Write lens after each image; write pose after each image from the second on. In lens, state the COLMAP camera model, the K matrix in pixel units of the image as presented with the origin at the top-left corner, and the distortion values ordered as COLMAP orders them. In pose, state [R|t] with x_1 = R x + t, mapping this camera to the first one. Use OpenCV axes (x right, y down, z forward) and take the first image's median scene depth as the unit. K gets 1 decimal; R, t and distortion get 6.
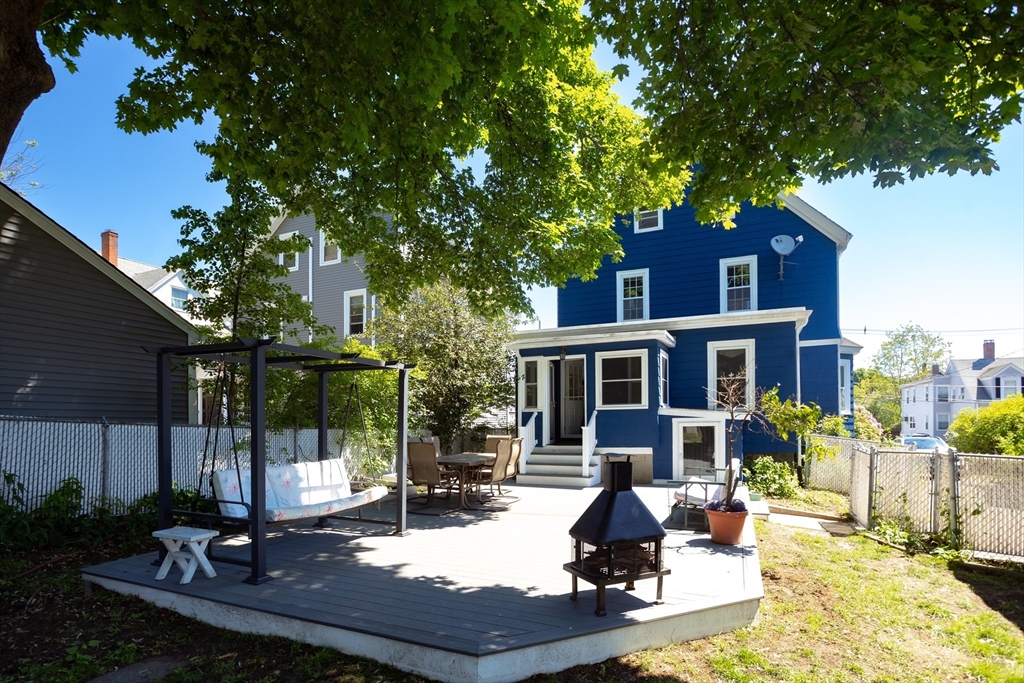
lens RADIAL K [[508.7, 0, 523.4], [0, 508.7, 409.2], [0, 0, 1]] dist [-0.011468, 0.000528]
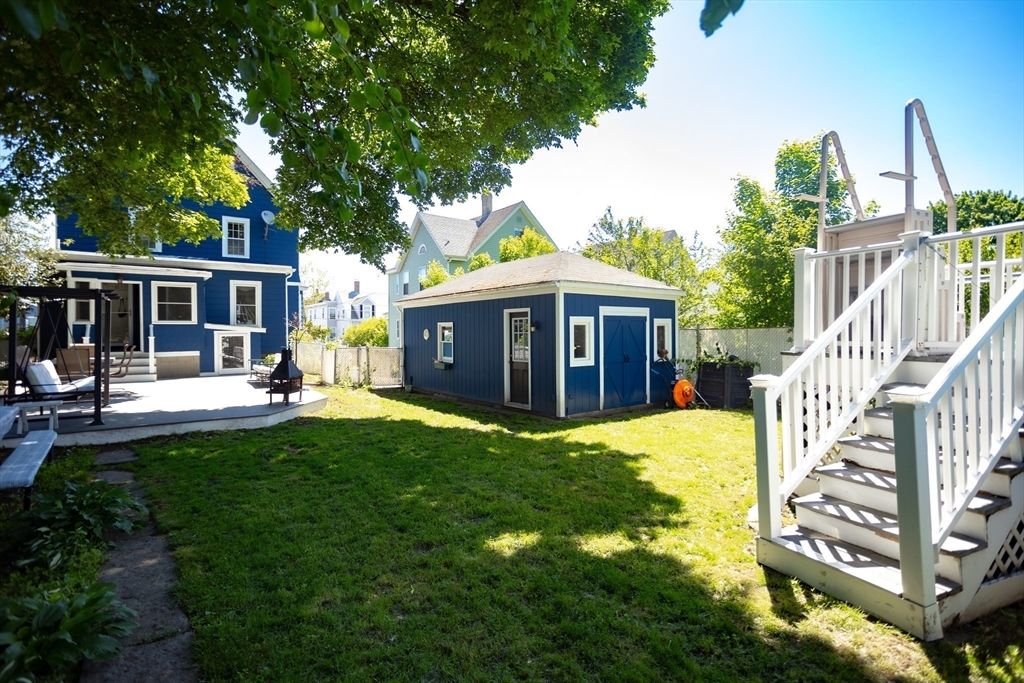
lens RADIAL K [[508.7, 0, 511.9], [0, 508.7, 343.0], [0, 0, 1]] dist [-0.011468, 0.000528]
pose [[0.483474, -0.012942, 0.875263, -0.559601], [-0.030443, 0.999037, 0.031588, -0.020022], [-0.874829, -0.041918, 0.482615, -0.463476]]
